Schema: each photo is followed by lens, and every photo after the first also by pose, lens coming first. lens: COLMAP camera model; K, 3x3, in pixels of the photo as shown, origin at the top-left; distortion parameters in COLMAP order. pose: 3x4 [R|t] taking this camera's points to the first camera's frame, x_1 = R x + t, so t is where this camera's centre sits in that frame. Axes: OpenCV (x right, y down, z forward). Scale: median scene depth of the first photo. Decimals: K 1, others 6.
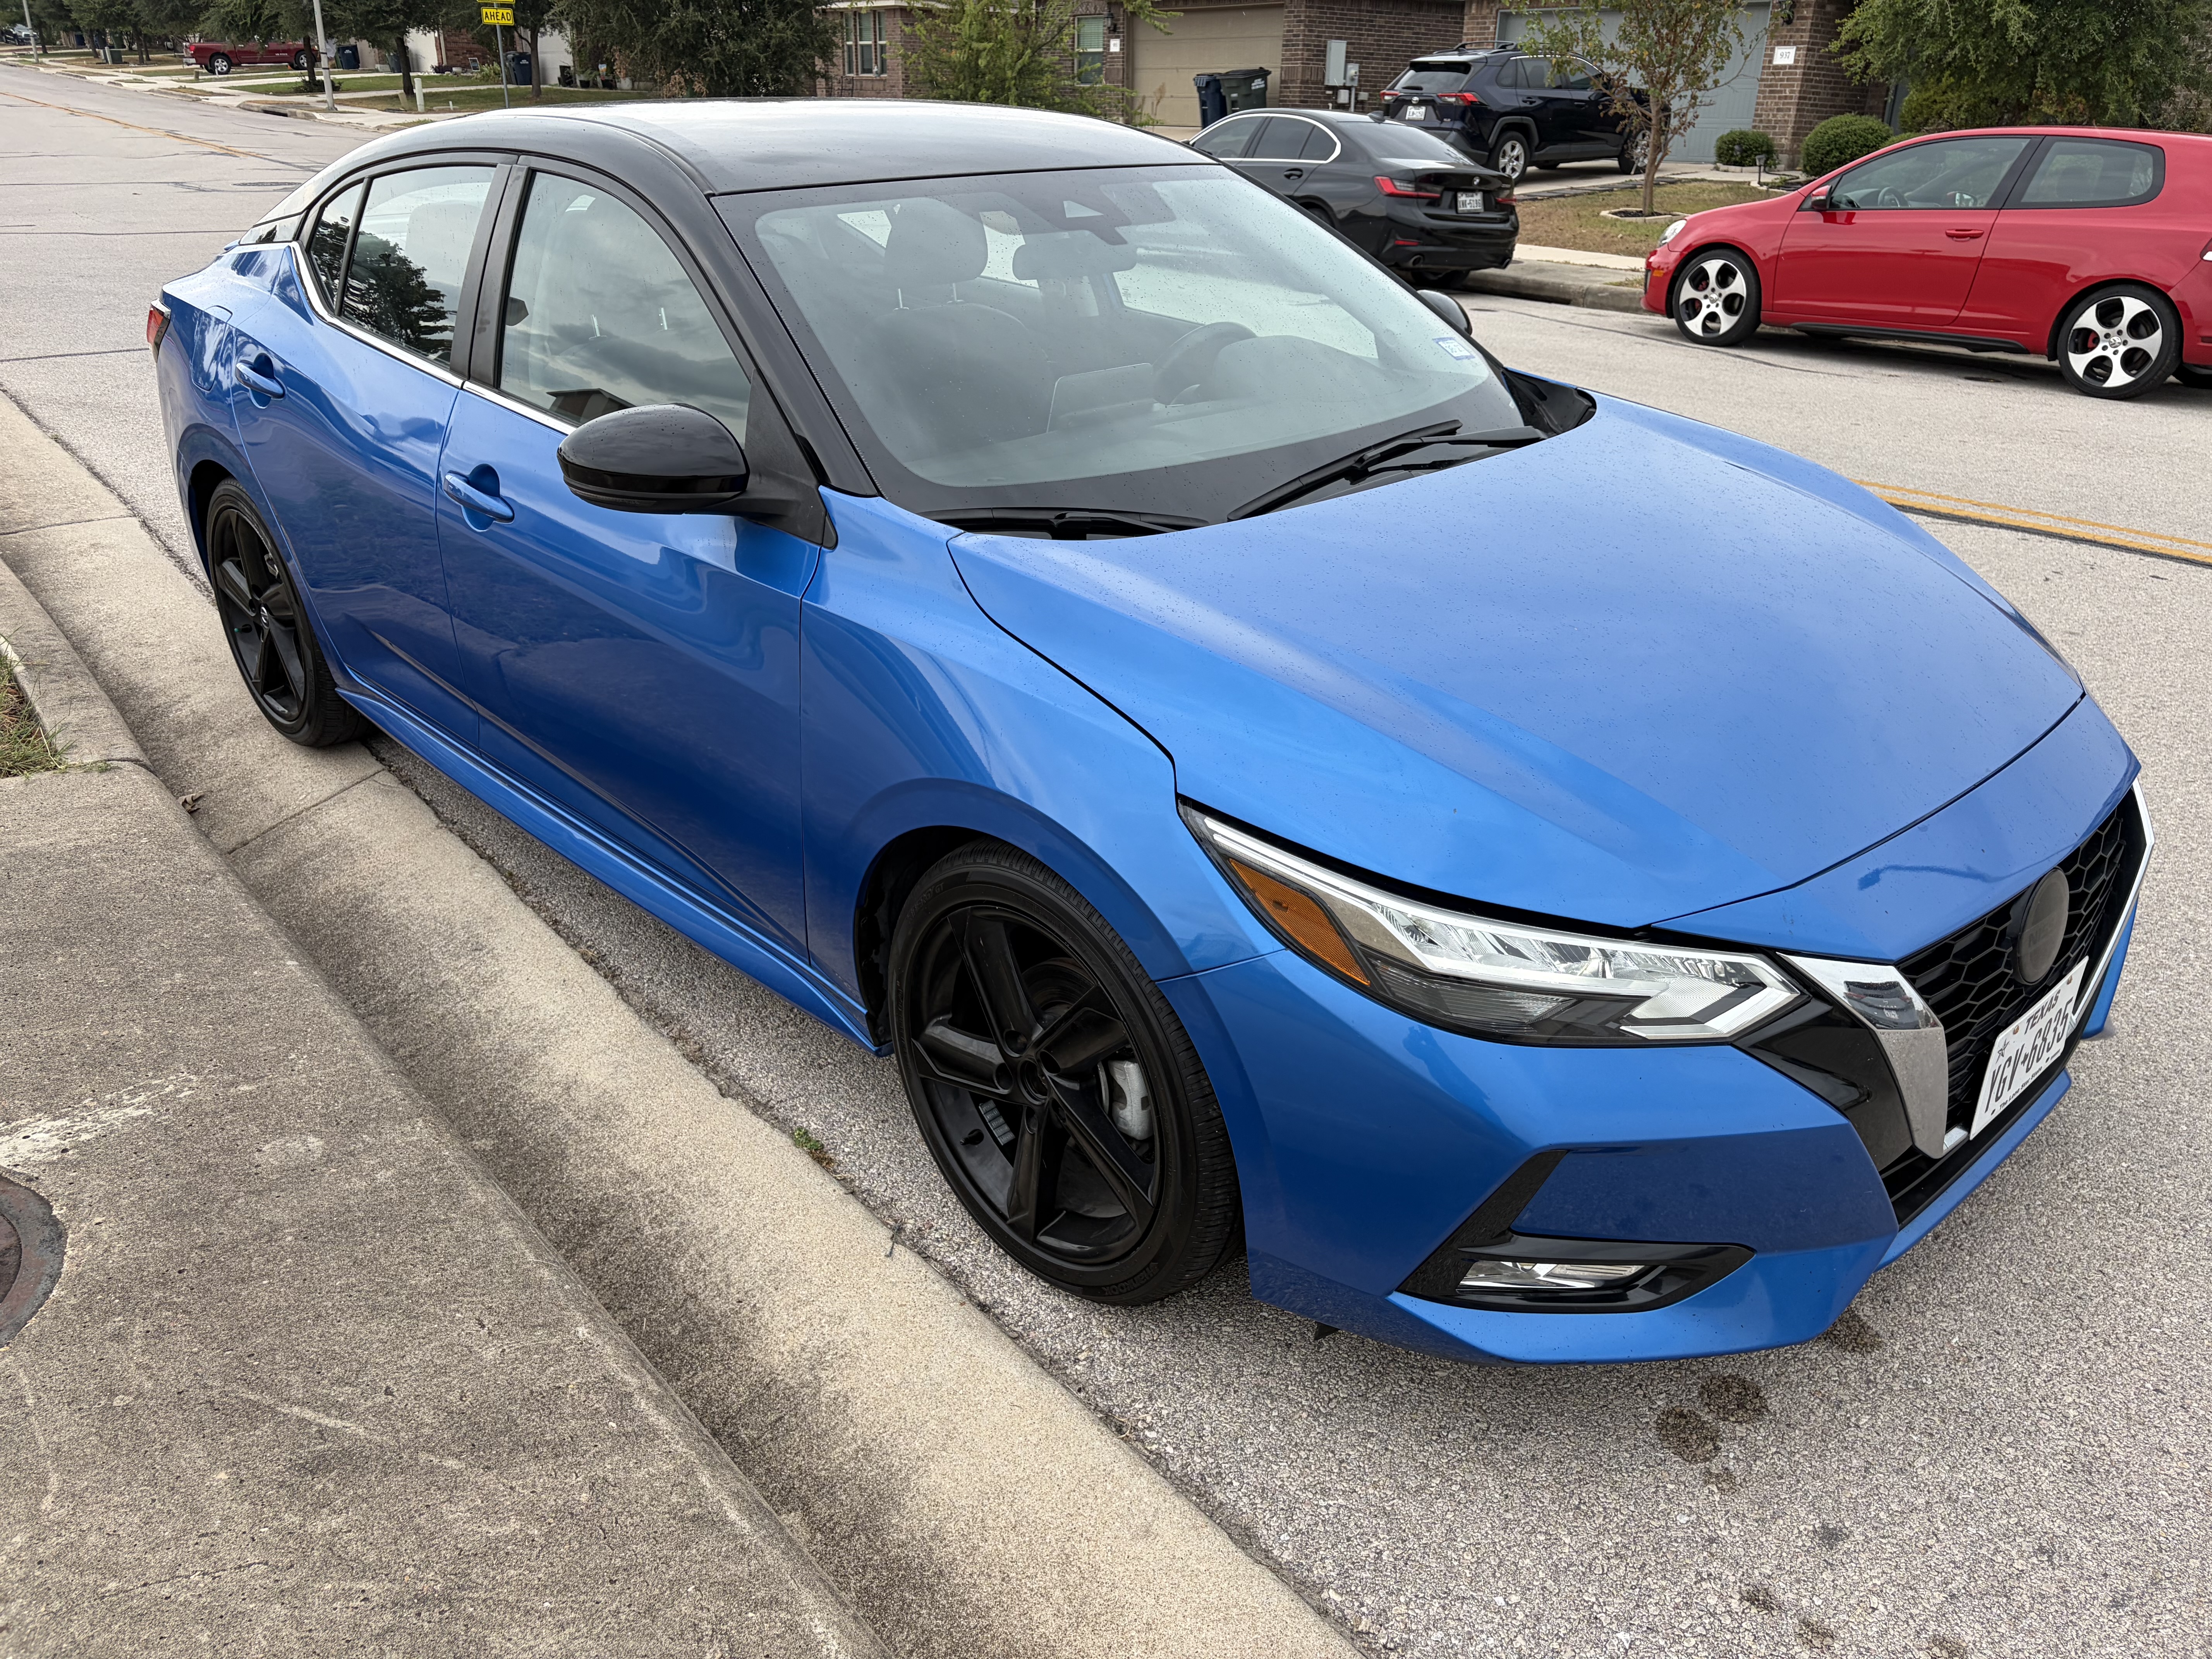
lens RADIAL K [[1655.0, 0, 1164.7], [0, 1655.0, 873.7], [0, 0, 1]] dist [0.052256, -0.063582]
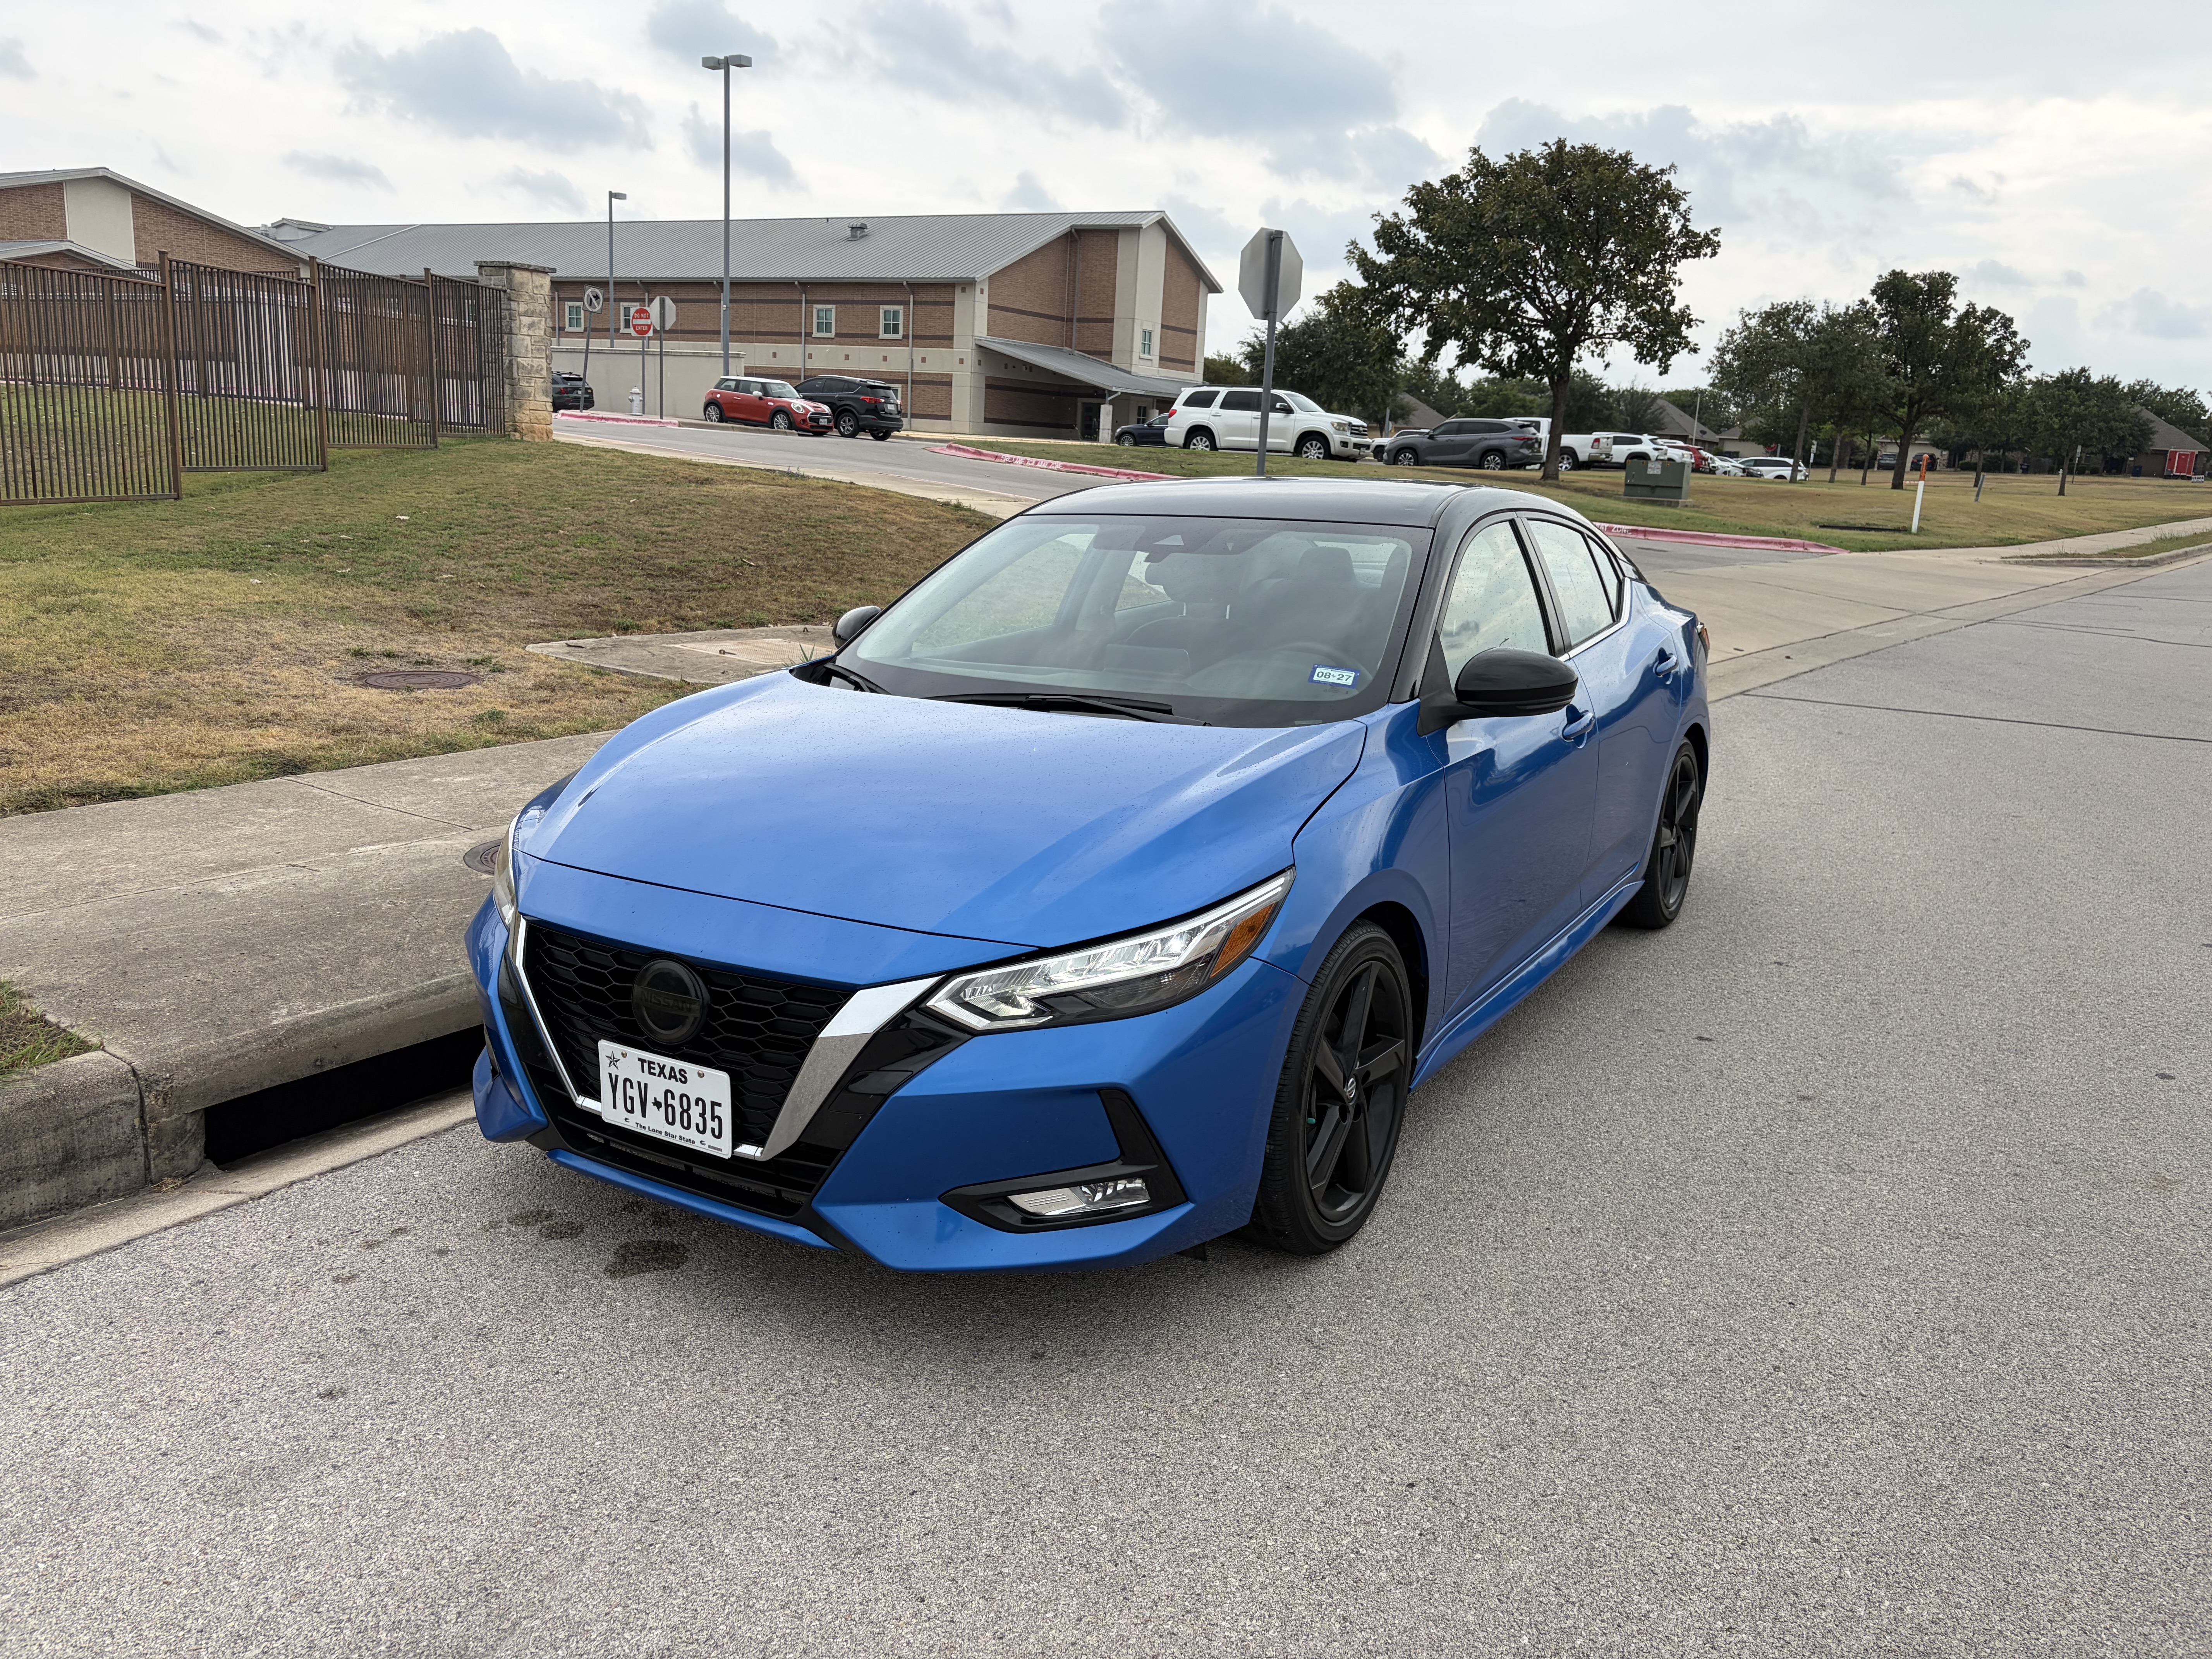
lens RADIAL K [[1683.2, 0, 1124.5], [0, 1683.2, 828.7], [0, 0, 1]] dist [0.030173, -0.040300]
pose [[0.235630, 0.195718, -0.951931, 1.368940], [-0.440382, 0.894678, 0.074940, -0.262578], [0.866339, 0.401555, 0.297003, 0.616102]]
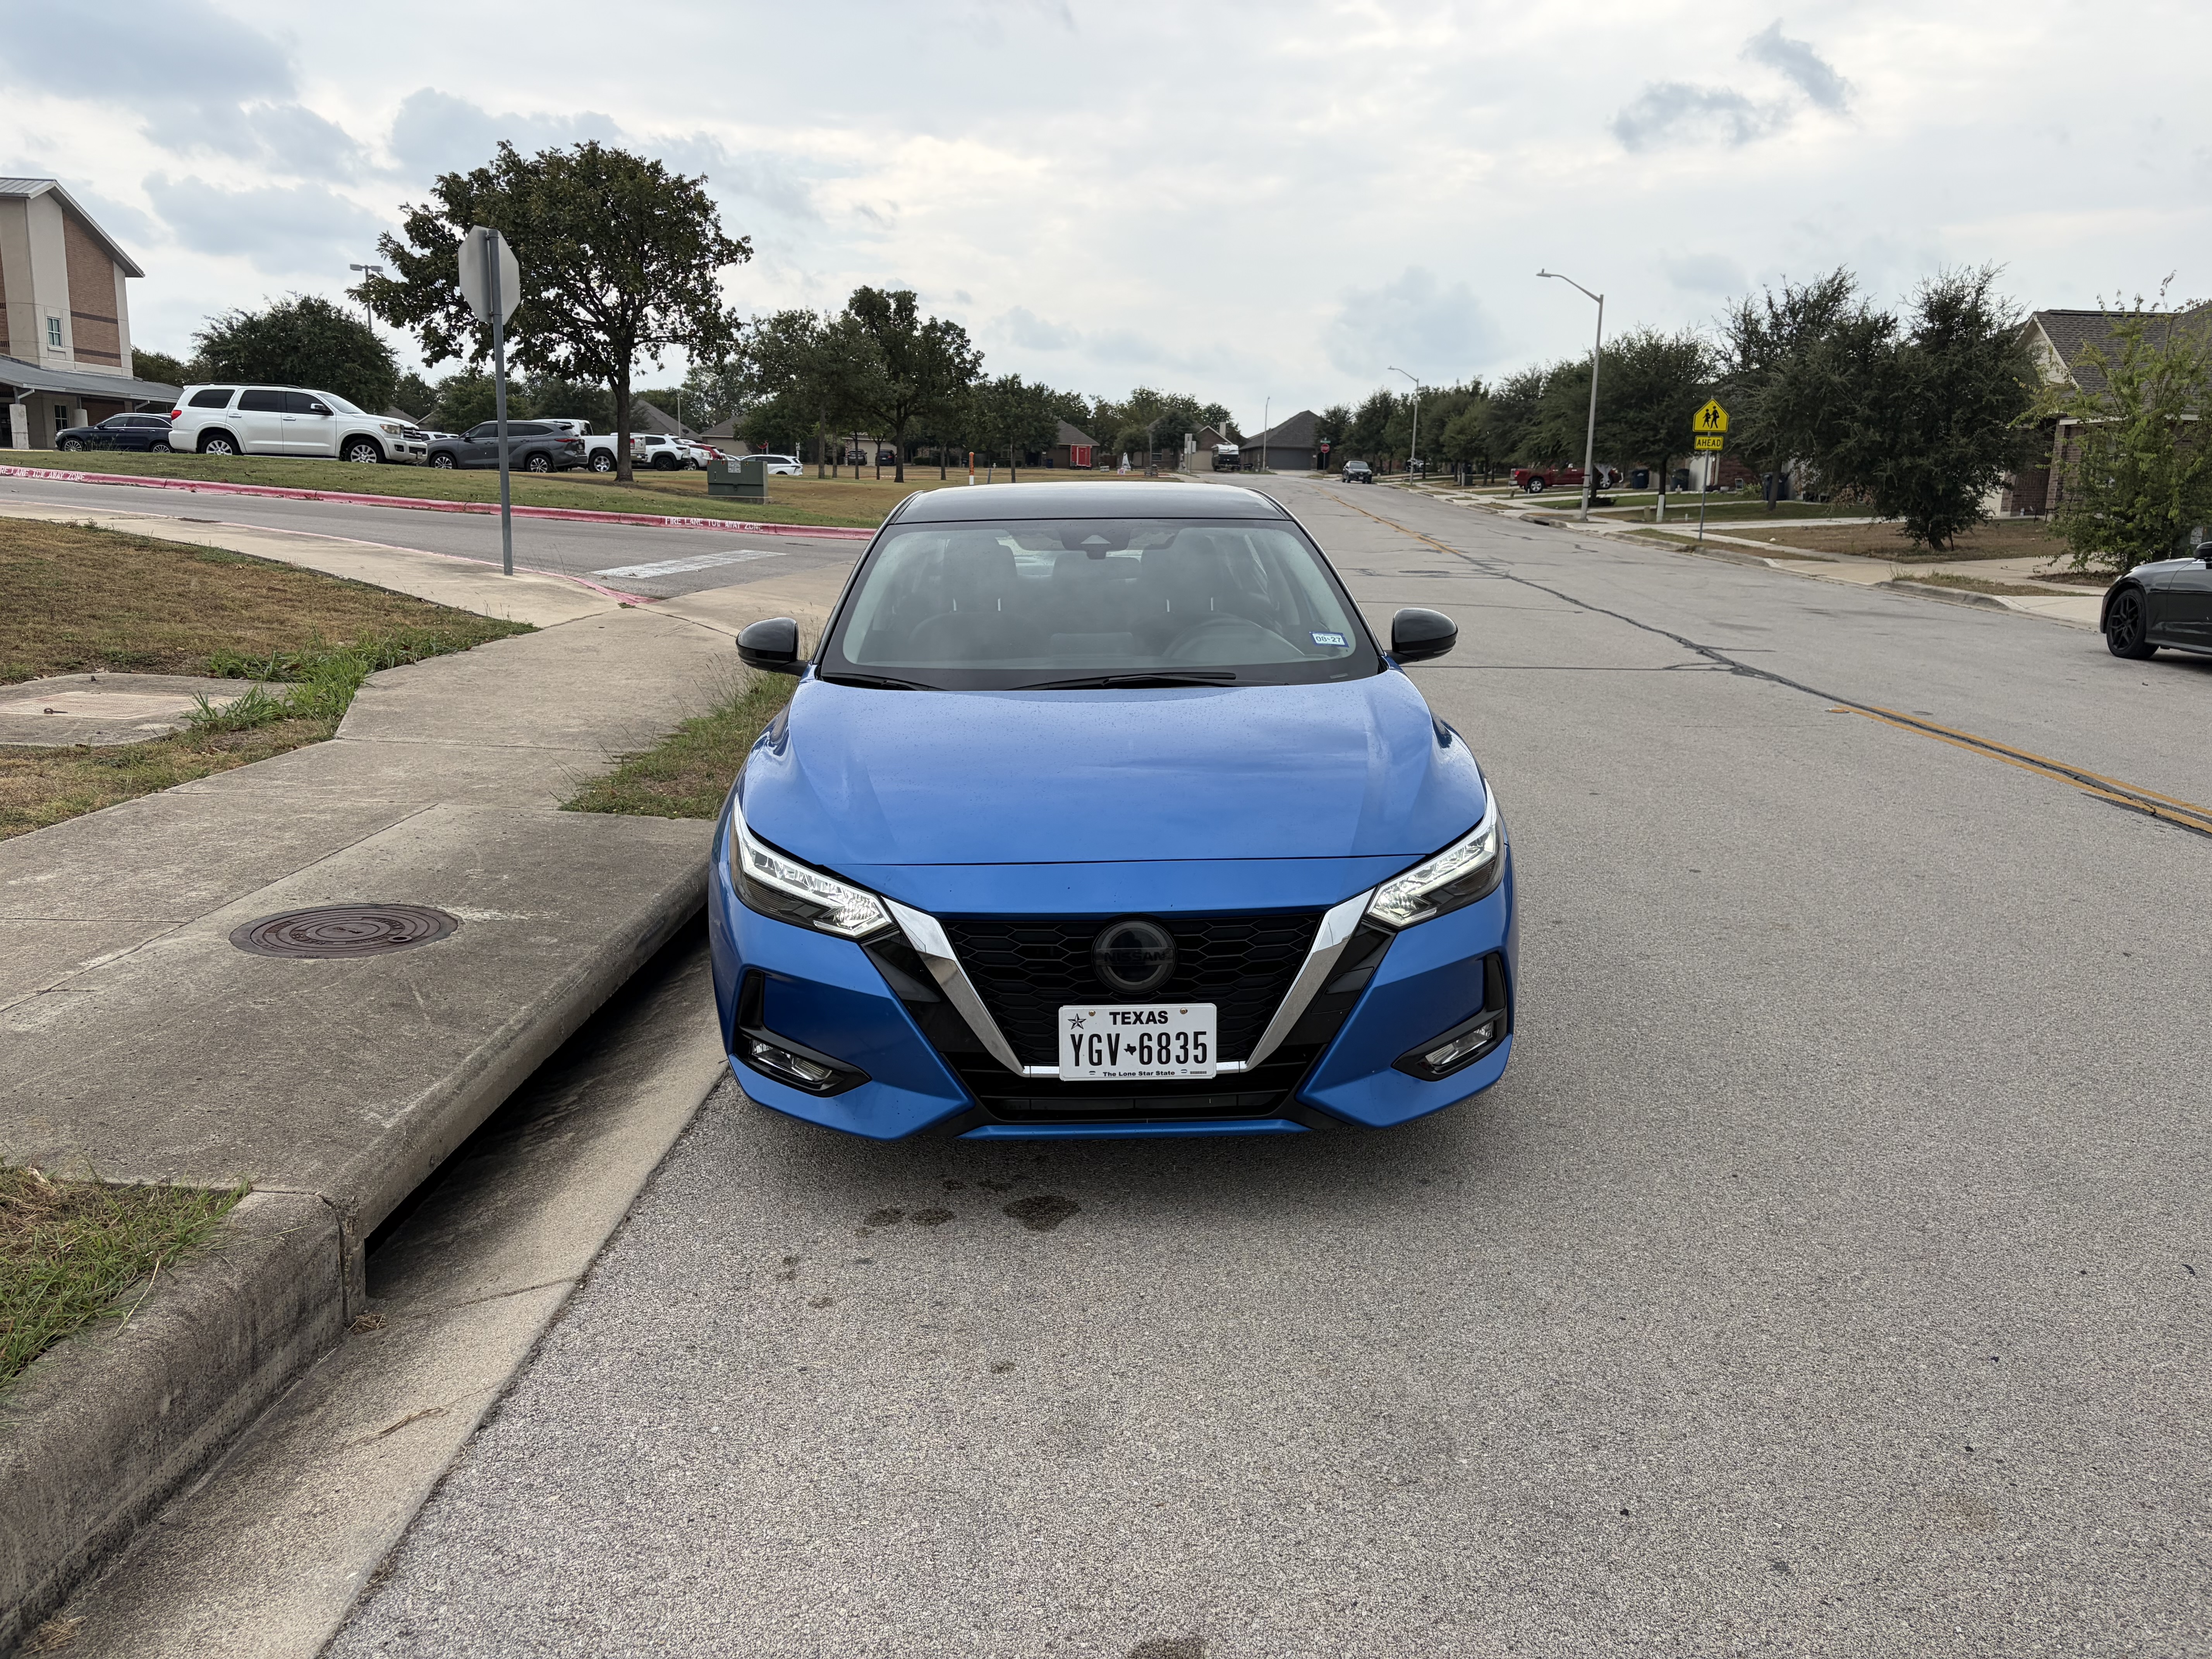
lens RADIAL K [[1683.2, 0, 1124.5], [0, 1683.2, 828.7], [0, 0, 1]] dist [0.030173, -0.040300]
pose [[0.748541, 0.120272, -0.652090, 1.088938], [-0.277738, 0.949860, -0.143626, 0.105176], [0.602120, 0.288620, 0.744413, -0.141872]]
